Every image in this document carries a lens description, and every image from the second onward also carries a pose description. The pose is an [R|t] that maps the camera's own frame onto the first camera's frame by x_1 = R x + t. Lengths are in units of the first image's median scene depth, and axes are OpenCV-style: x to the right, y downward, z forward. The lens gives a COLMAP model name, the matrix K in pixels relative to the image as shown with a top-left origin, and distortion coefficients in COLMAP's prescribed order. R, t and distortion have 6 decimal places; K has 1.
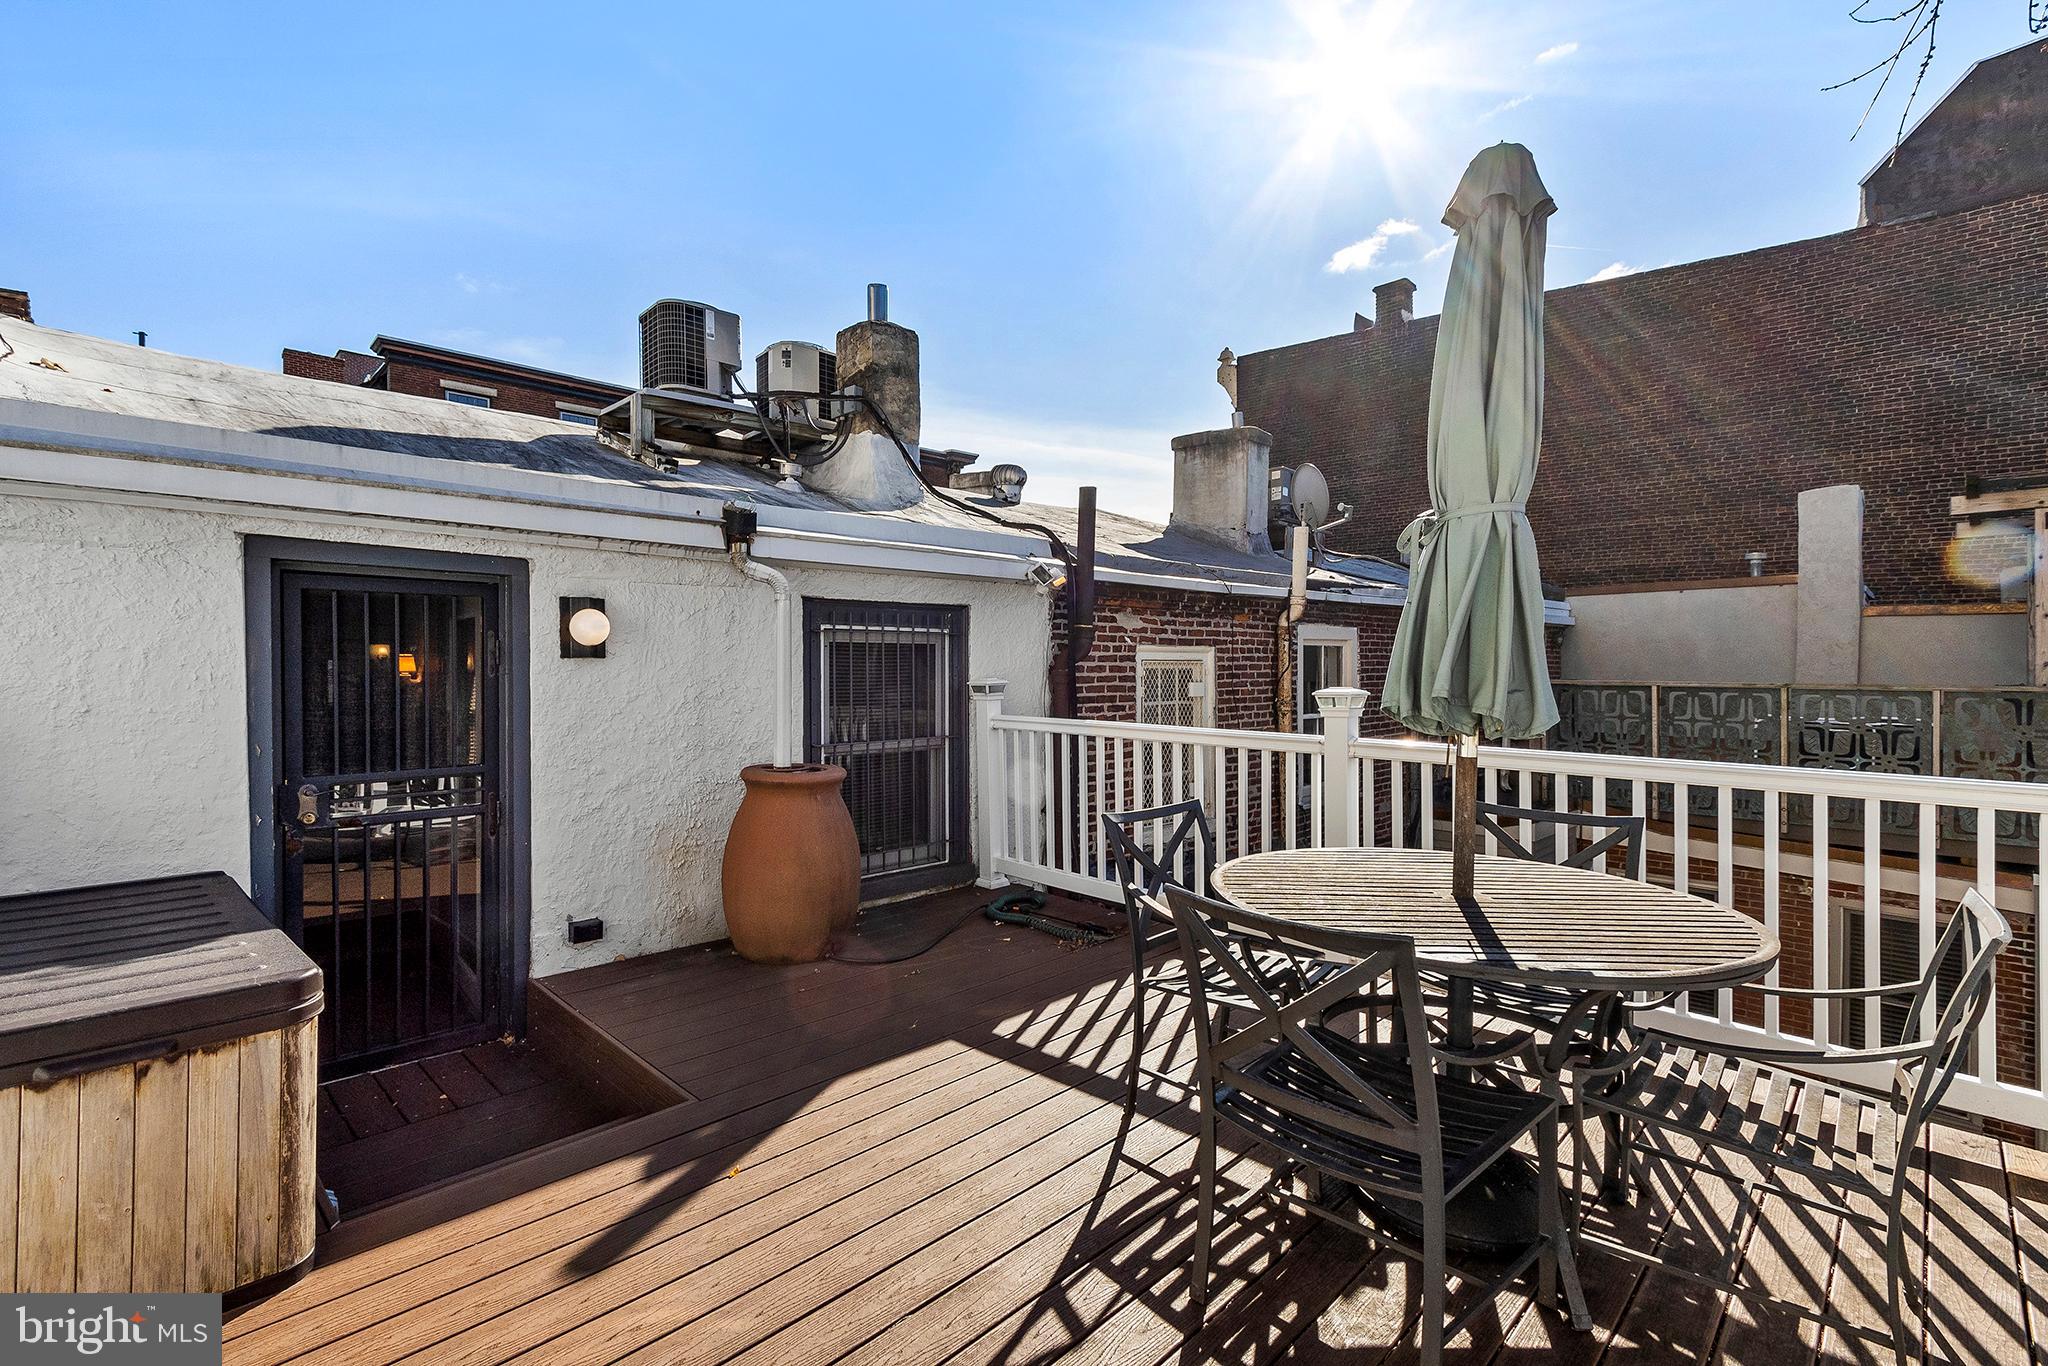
lens RADIAL K [[939.8, 0, 1016.6], [0, 939.8, 668.5], [0, 0, 1]] dist [-0.004921, -0.000049]
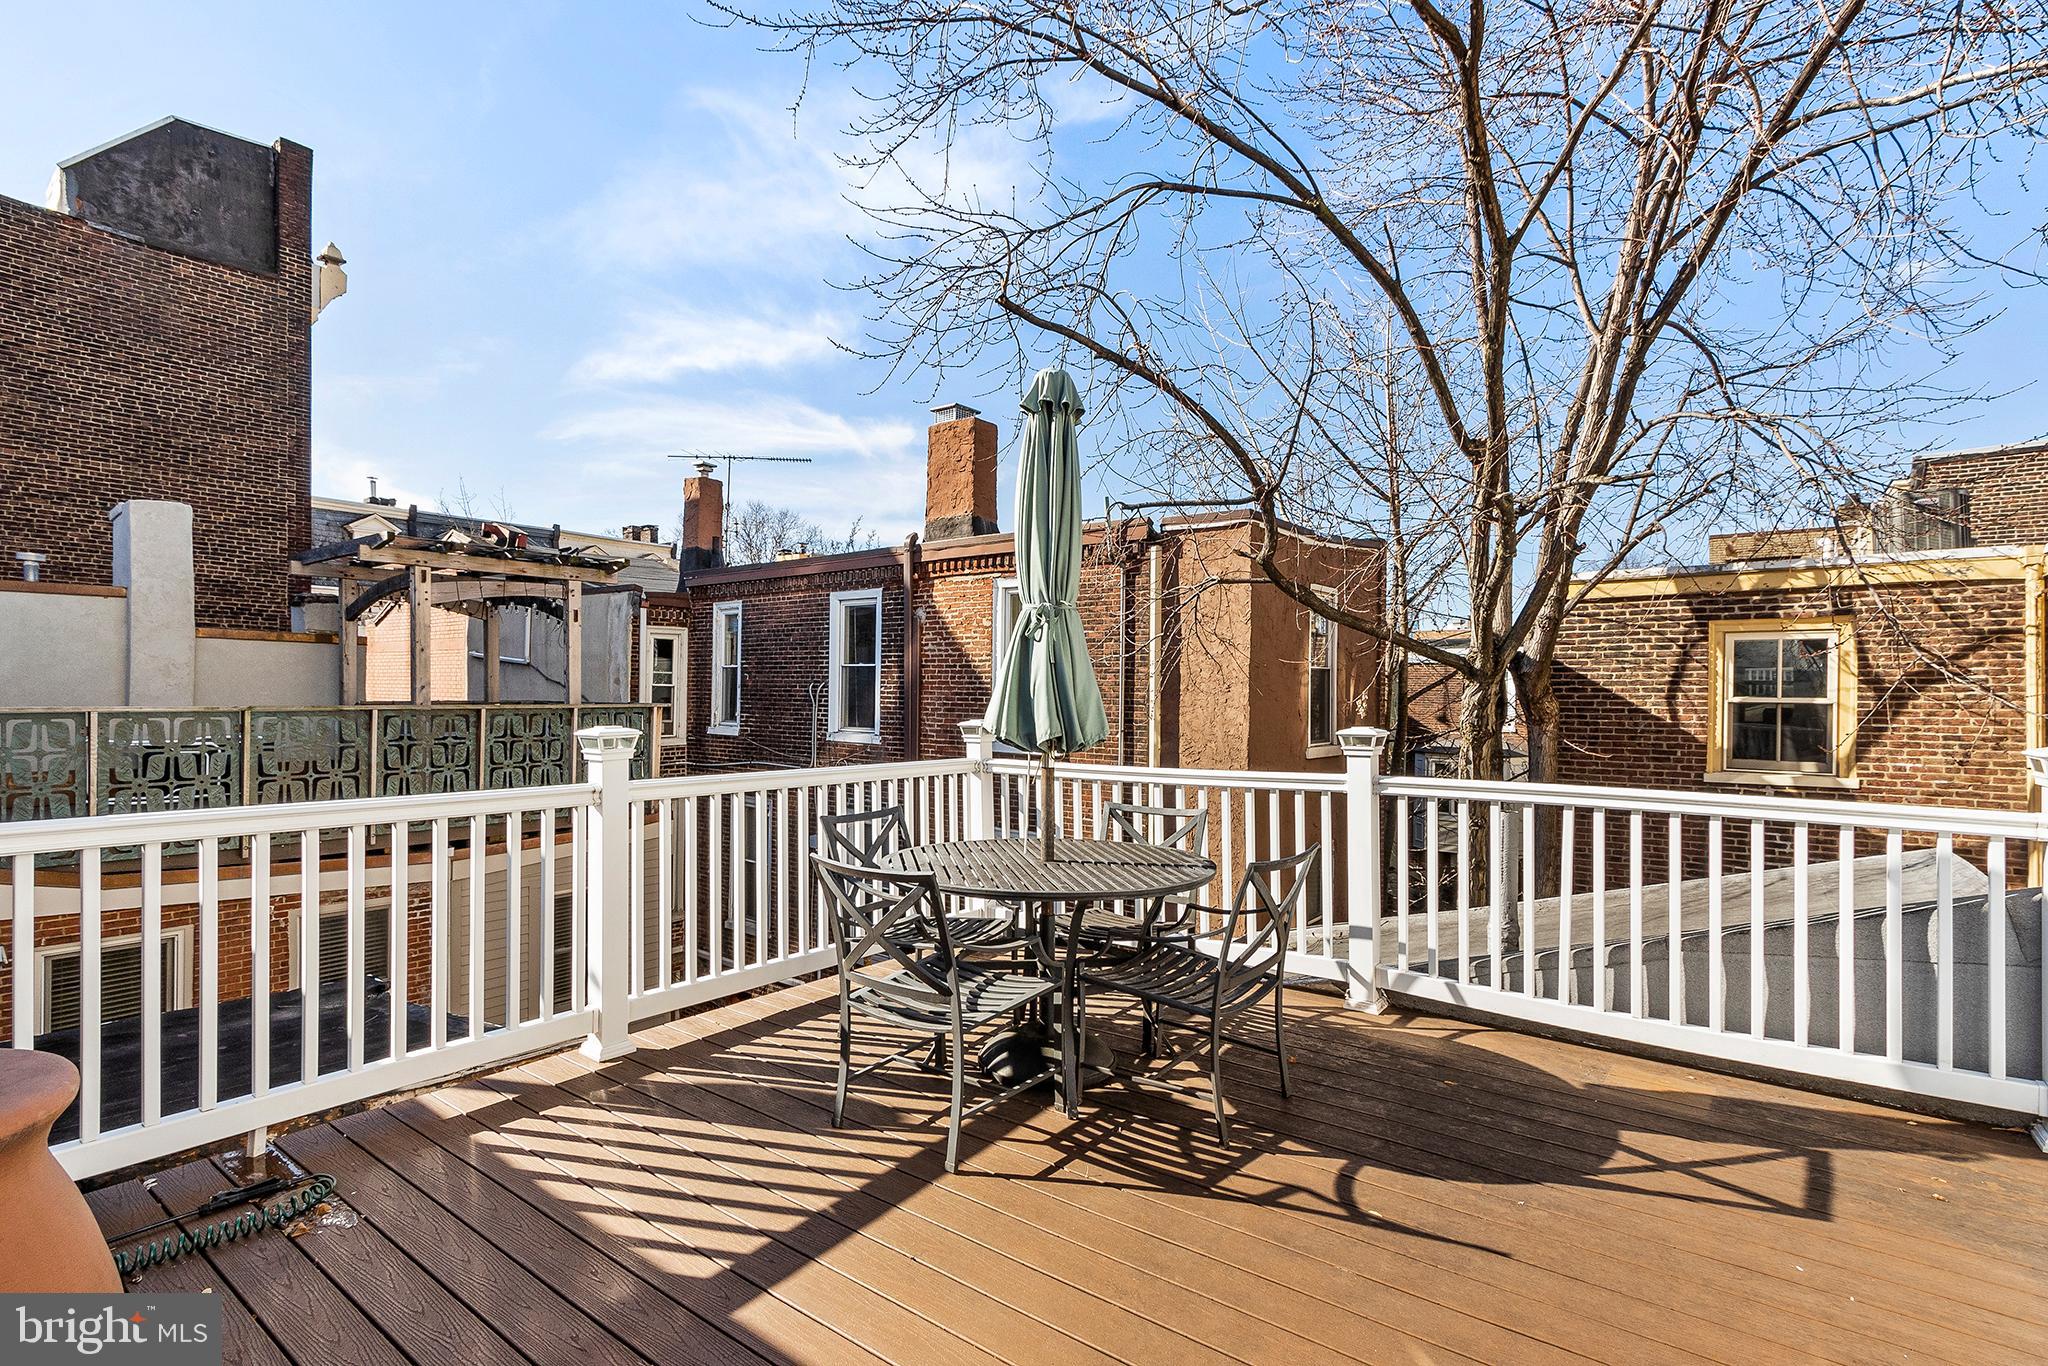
lens RADIAL K [[939.8, 0, 1017.9], [0, 939.8, 690.2], [0, 0, 1]] dist [-0.004921, -0.000049]
pose [[-0.139095, -0.002440, 0.990276, -0.242316], [-0.002389, 0.999995, 0.002128, -0.004213], [-0.990276, -0.002070, -0.139100, 0.313430]]
